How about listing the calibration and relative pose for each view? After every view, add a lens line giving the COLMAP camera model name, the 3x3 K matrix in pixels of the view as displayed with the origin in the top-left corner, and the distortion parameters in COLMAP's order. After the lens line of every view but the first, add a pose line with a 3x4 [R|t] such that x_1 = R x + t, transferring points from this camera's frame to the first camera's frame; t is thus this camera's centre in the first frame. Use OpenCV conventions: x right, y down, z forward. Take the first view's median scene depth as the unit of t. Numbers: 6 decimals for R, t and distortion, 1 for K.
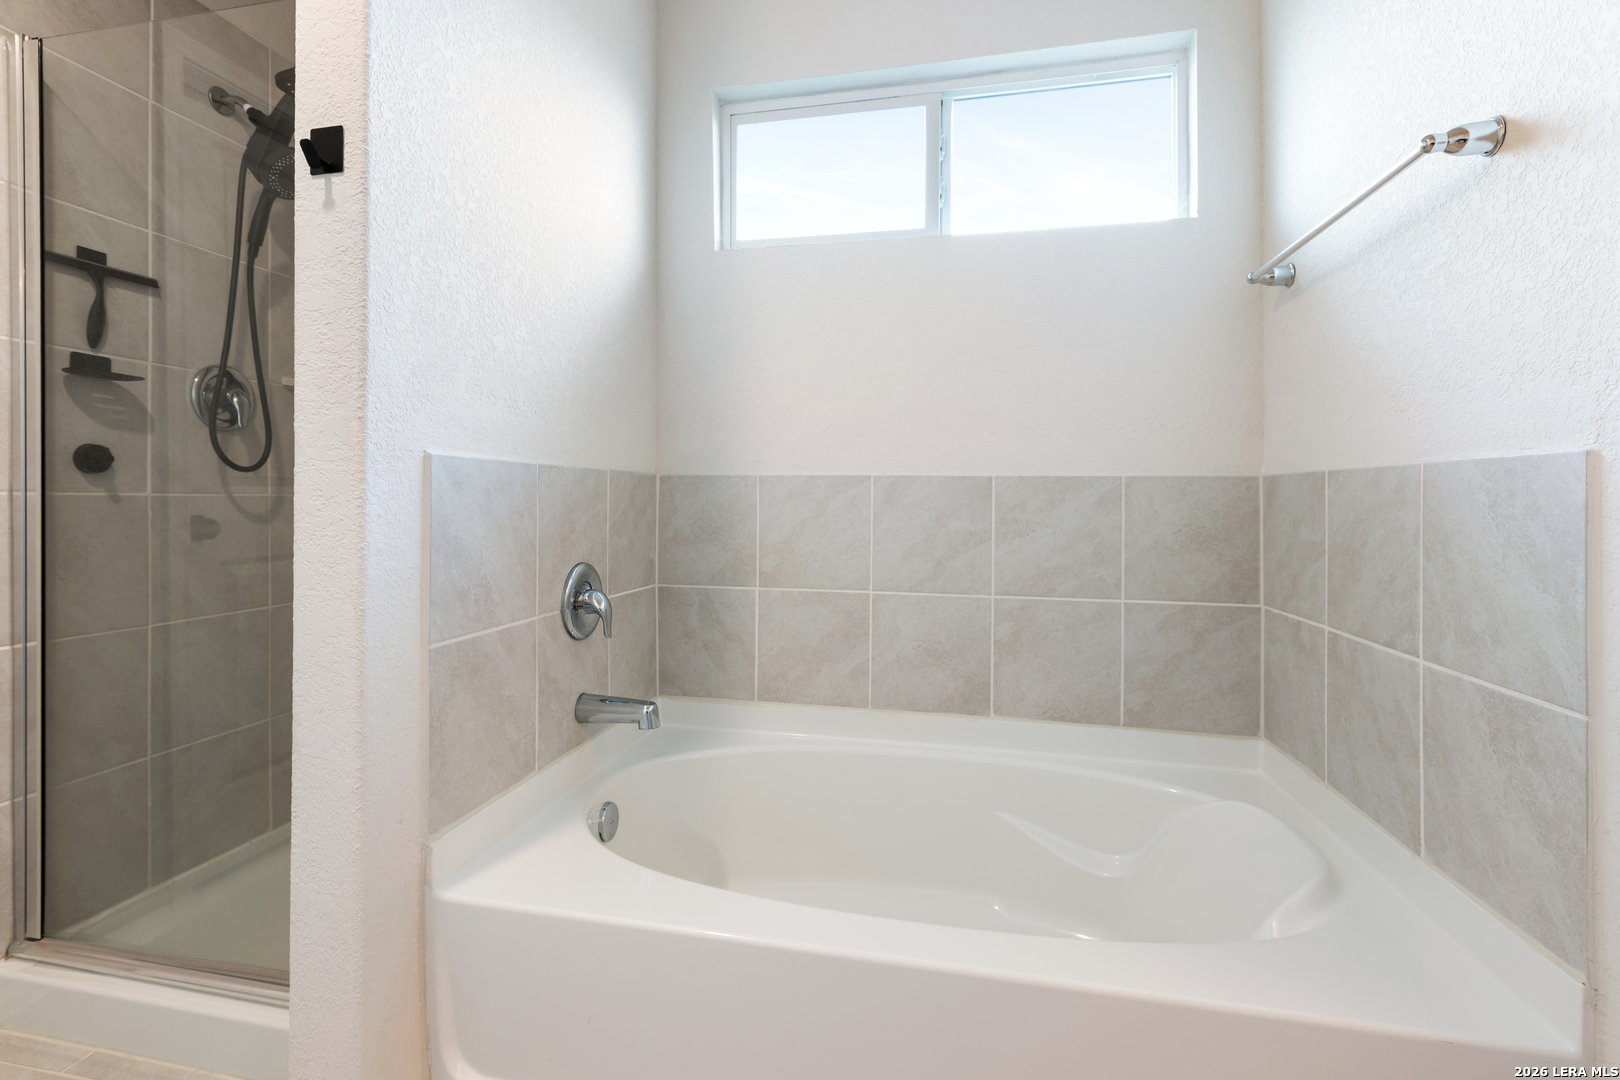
lens RADIAL K [[734.1, 0, 790.3], [0, 734.1, 506.1], [0, 0, 1]] dist [0.002154, -0.000338]
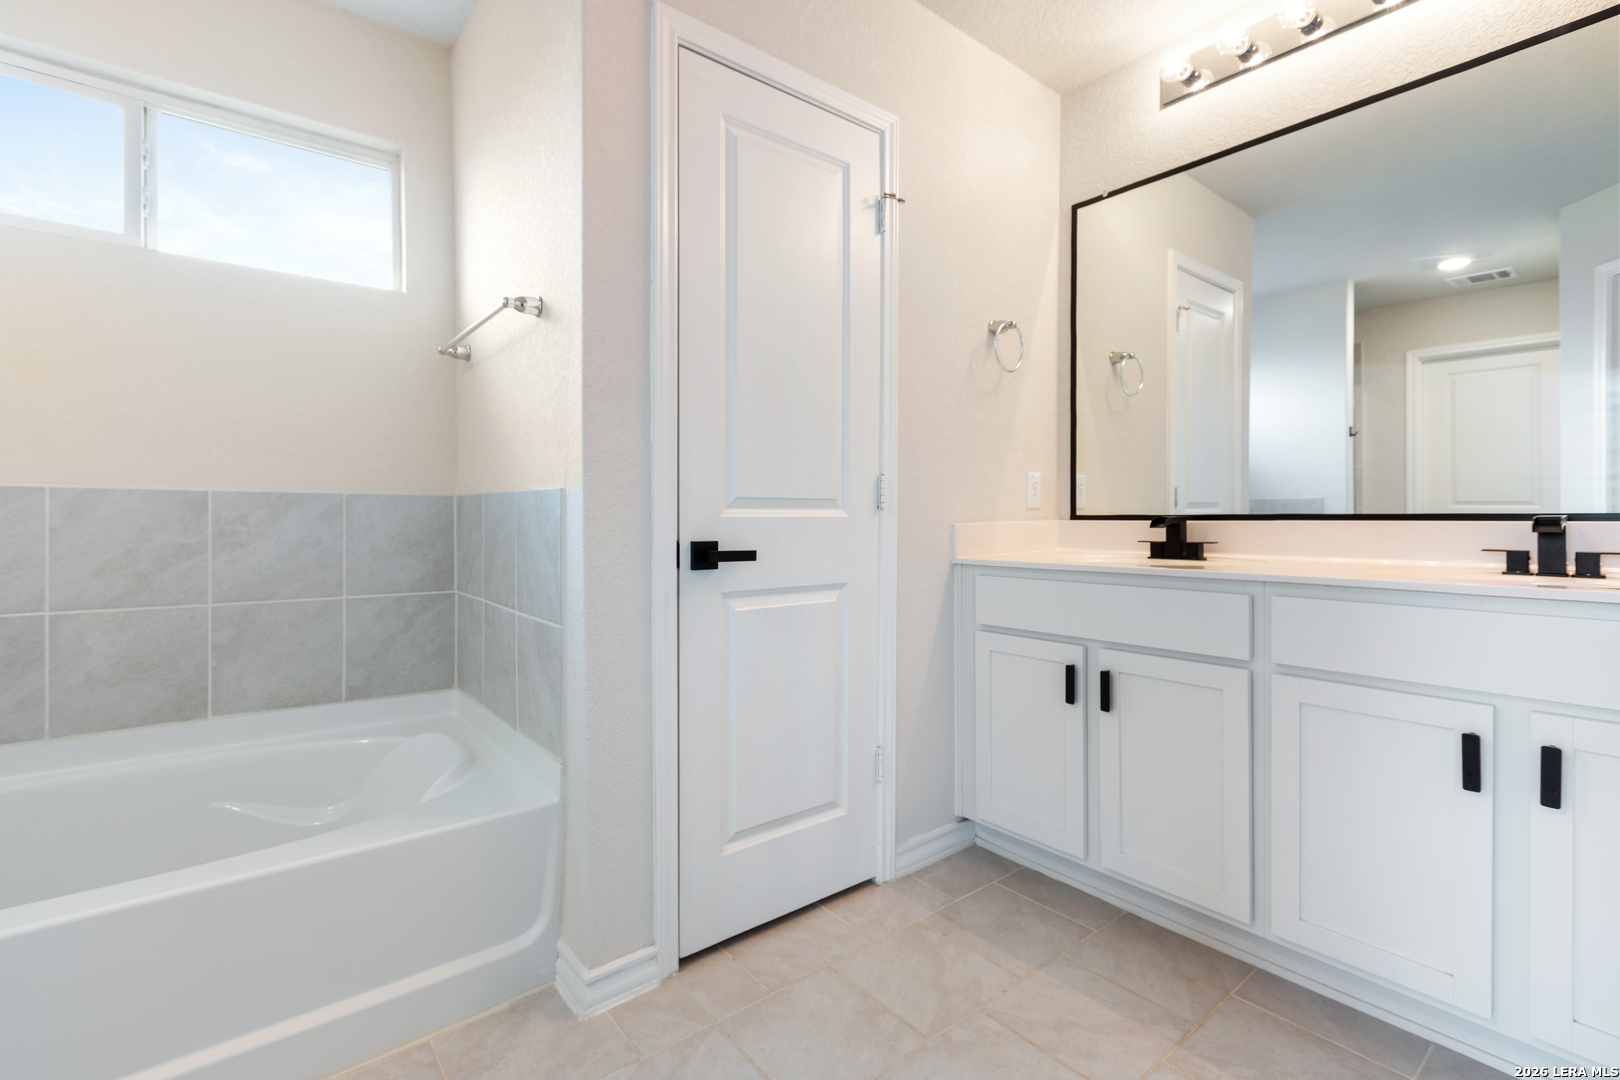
lens RADIAL K [[729.1, 0, 793.3], [0, 729.1, 520.0], [0, 0, 1]] dist [0.000596, 0.000083]
pose [[0.631861, -0.008078, 0.775040, -0.008080], [0.006363, 0.999966, 0.005234, 0.000616], [-0.775056, 0.001624, 0.631891, -0.328391]]
